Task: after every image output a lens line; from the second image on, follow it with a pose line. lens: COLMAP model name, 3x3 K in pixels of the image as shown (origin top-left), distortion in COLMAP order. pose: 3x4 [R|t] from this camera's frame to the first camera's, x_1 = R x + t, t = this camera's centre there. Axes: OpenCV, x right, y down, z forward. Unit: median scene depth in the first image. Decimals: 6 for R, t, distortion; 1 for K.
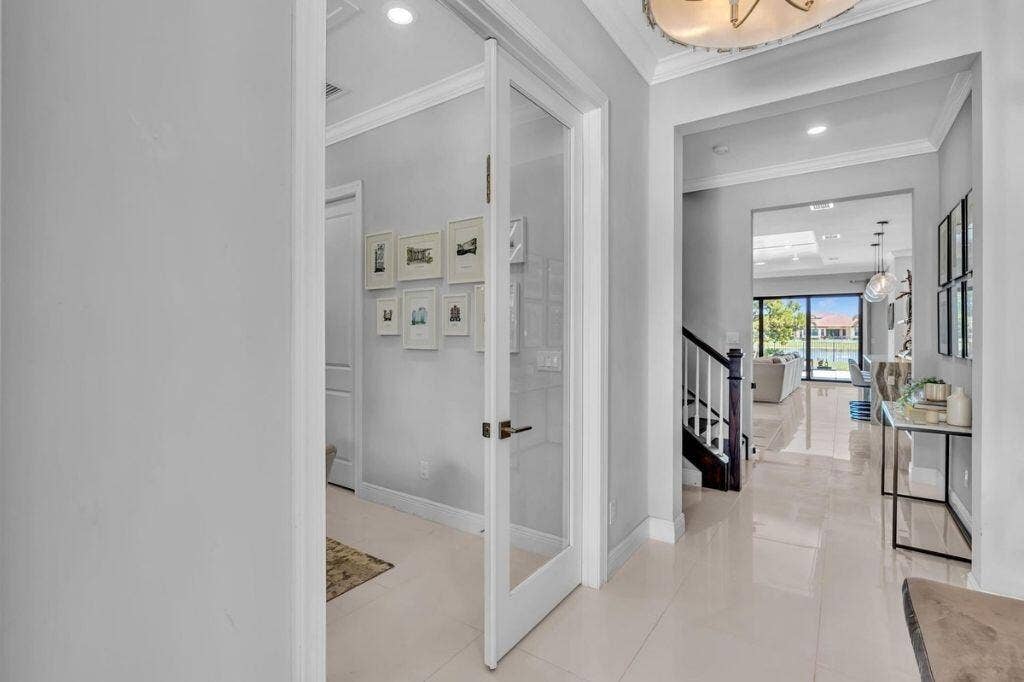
lens RADIAL K [[467.2, 0, 512.5], [0, 467.2, 336.5], [0, 0, 1]] dist [0.003726, 0.000692]
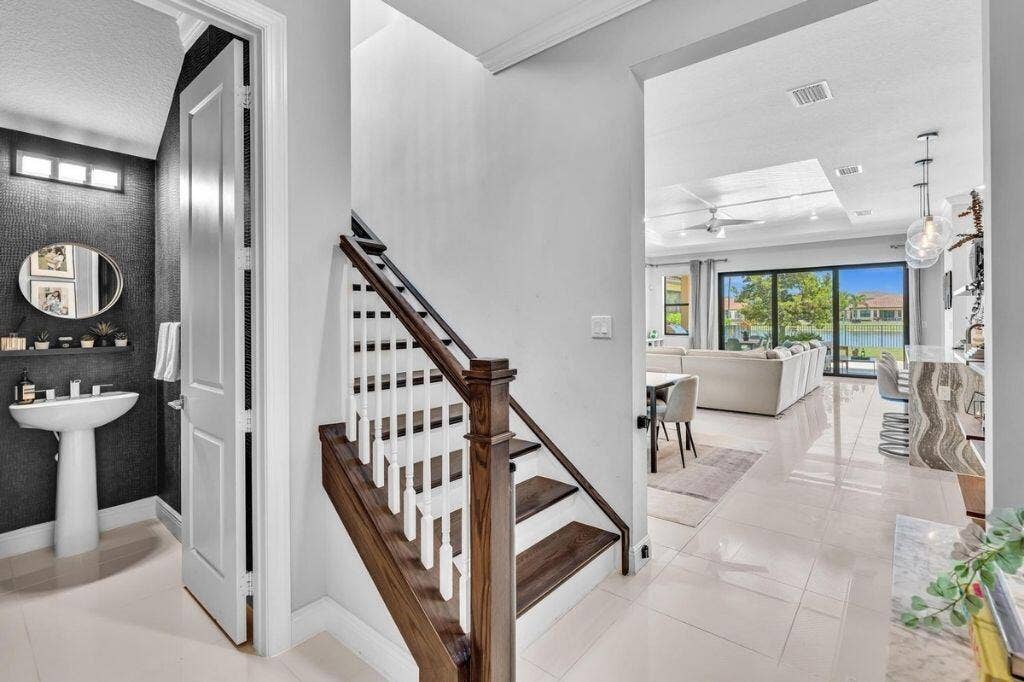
lens RADIAL K [[467.2, 0, 507.4], [0, 467.2, 323.9], [0, 0, 1]] dist [0.003726, 0.000692]
pose [[0.996620, -0.012186, -0.081235, 0.289112], [0.012423, 0.999920, 0.002409, -0.002144], [0.081199, -0.003410, 0.996692, 0.343091]]
